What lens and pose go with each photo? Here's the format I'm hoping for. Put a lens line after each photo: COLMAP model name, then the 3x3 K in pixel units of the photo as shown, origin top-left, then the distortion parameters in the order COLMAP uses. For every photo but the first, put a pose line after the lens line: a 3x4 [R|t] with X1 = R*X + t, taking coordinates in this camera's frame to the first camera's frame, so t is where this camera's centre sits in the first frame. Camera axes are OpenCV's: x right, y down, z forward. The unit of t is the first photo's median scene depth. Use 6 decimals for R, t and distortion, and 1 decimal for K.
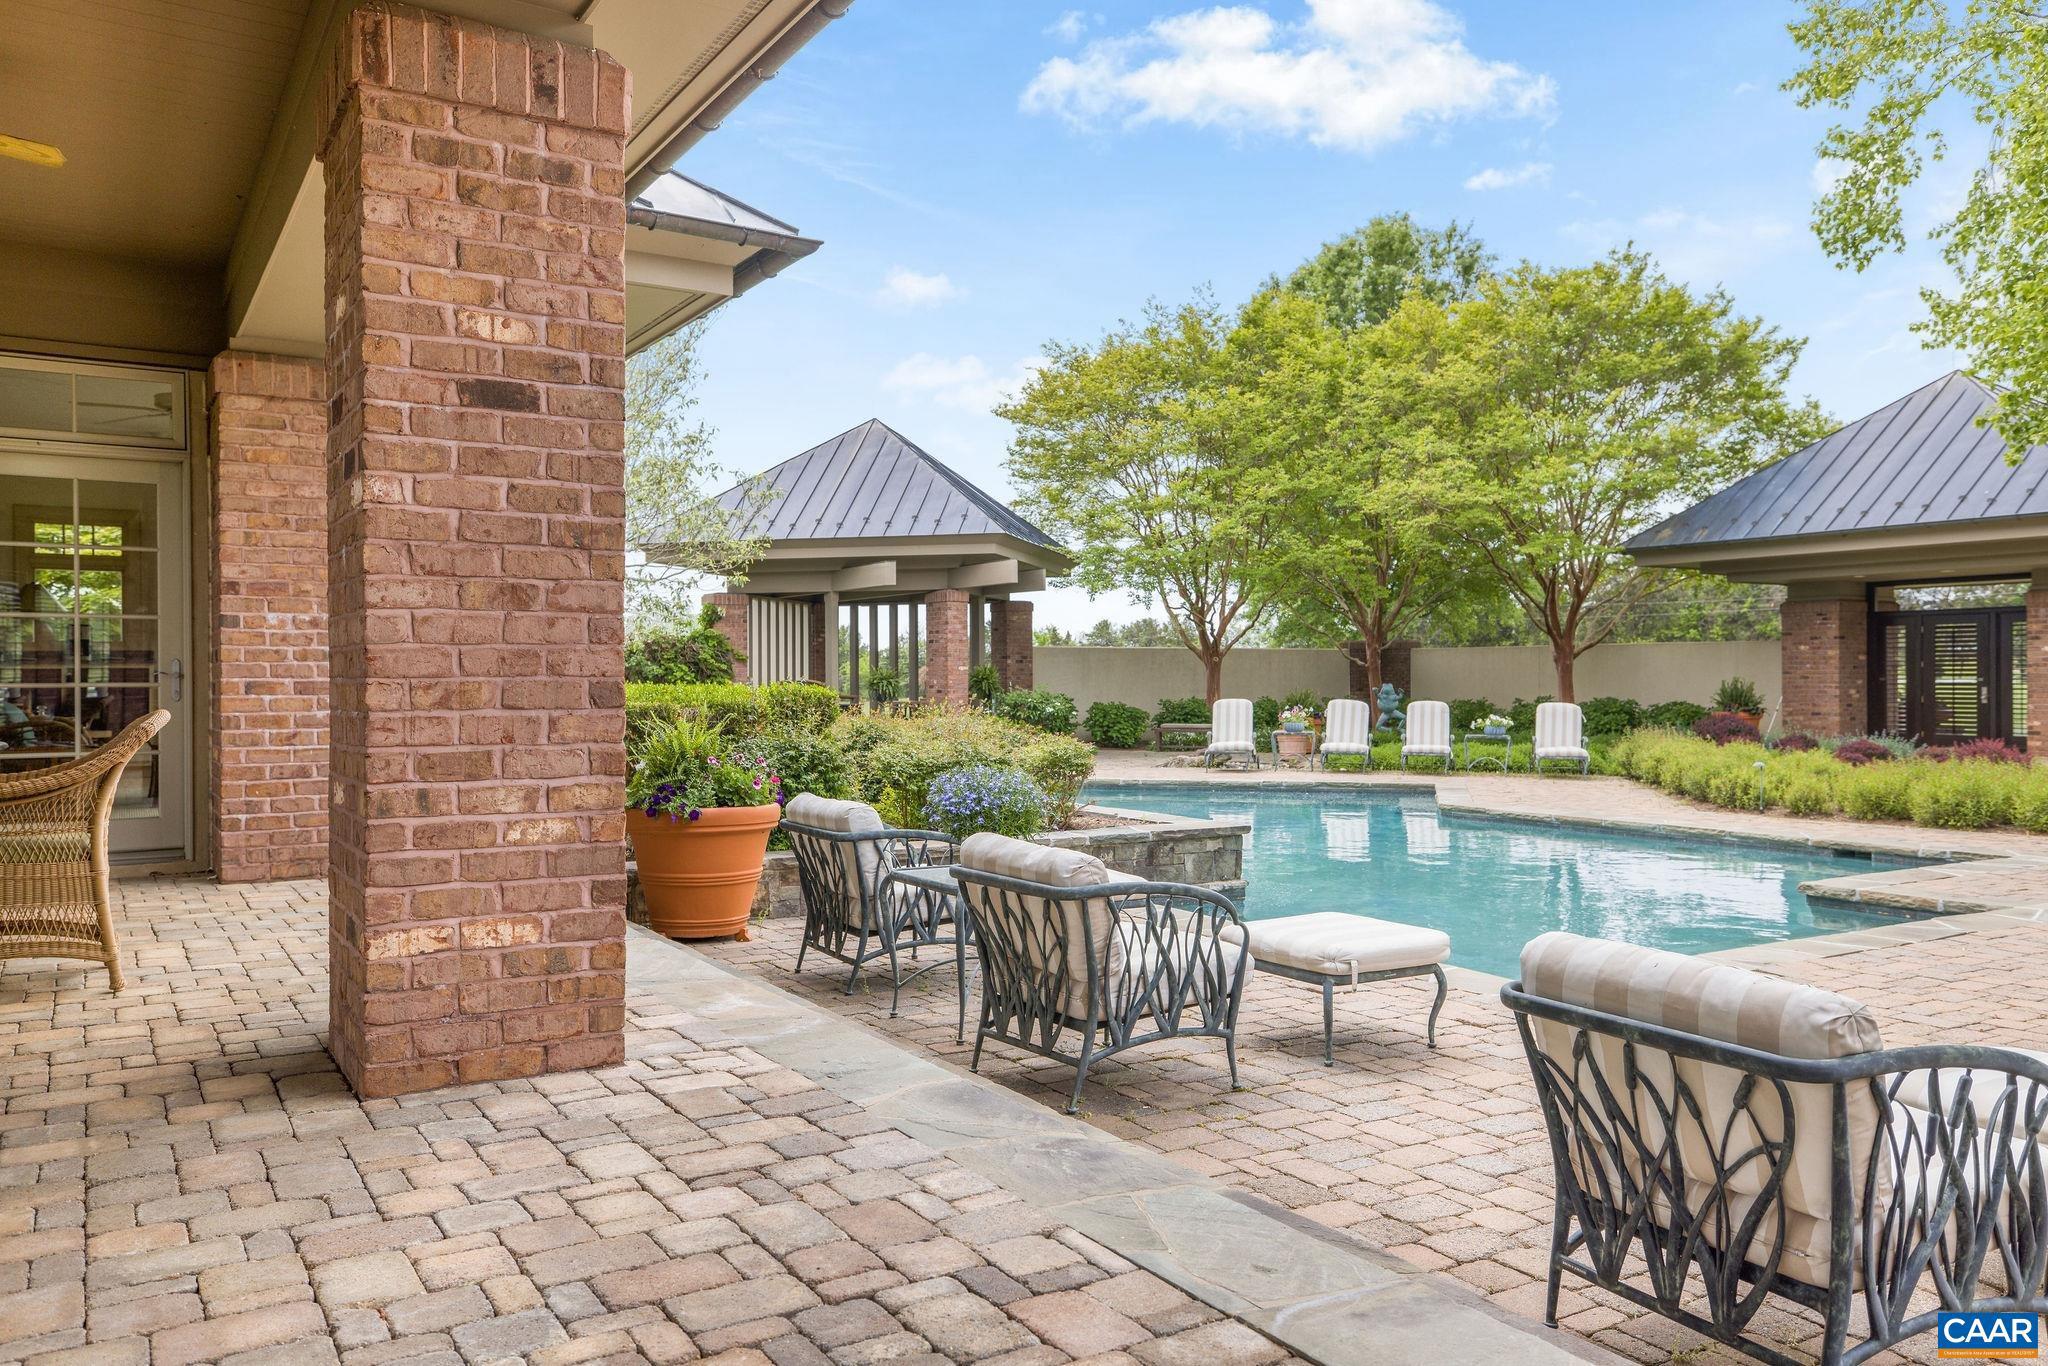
lens RADIAL K [[1572.9, 0, 1023.8], [0, 1572.9, 696.9], [0, 0, 1]] dist [0.007724, 0.003420]
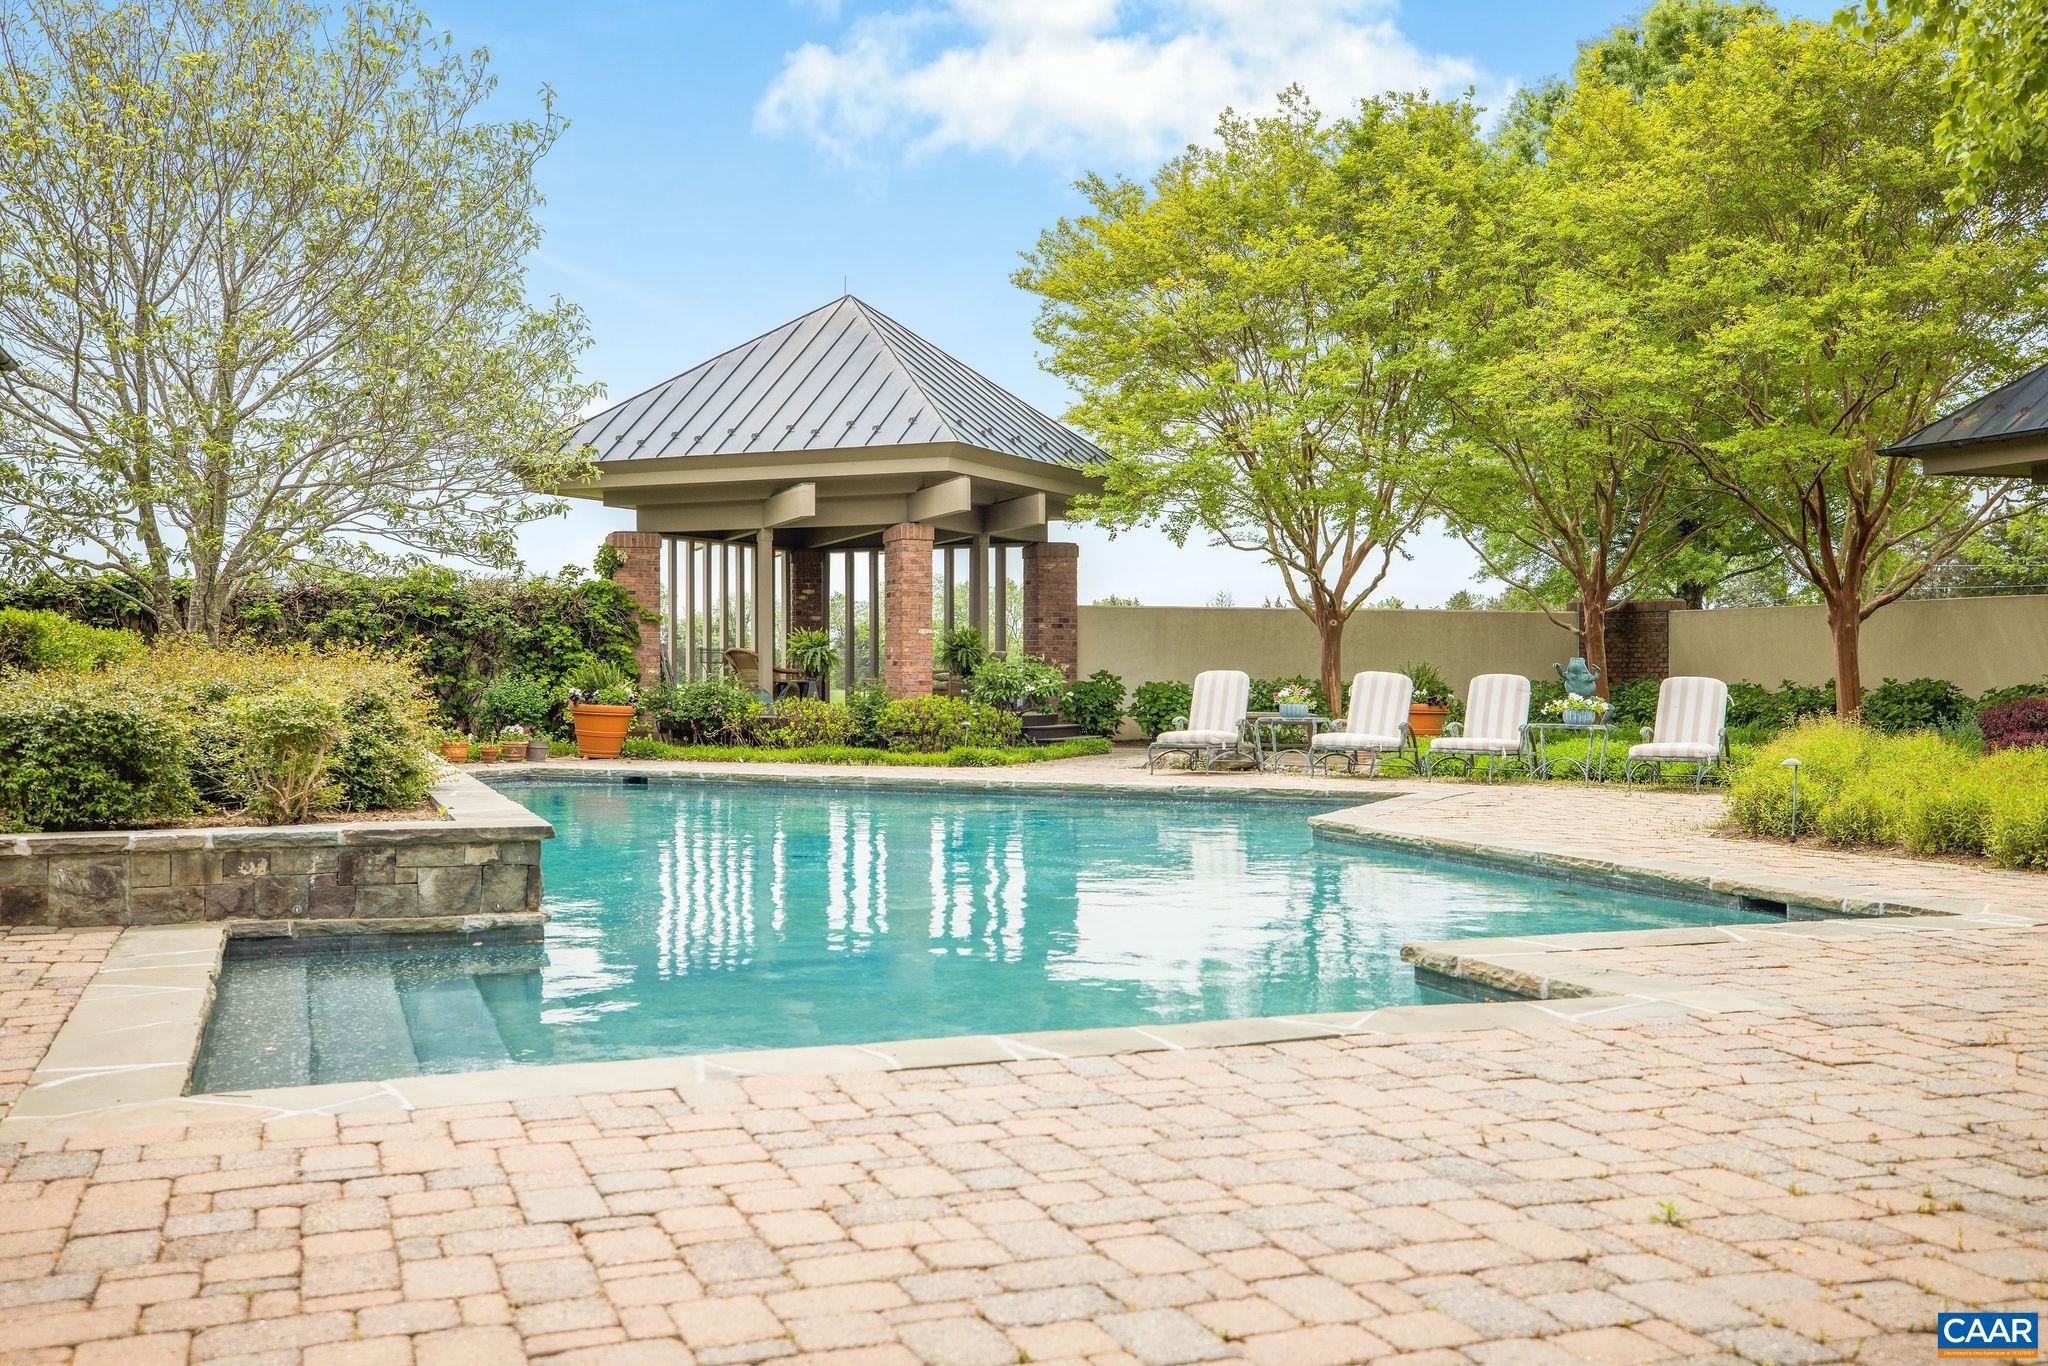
lens RADIAL K [[2017.1, 0, 1024.5], [0, 2017.1, 670.3], [0, 0, 1]] dist [0.077680, 0.000000]
pose [[0.978879, 0.003665, -0.204409, 0.201844], [-0.006342, 0.999902, -0.012445, 0.011358], [0.204343, 0.013478, 0.978807, 0.097325]]
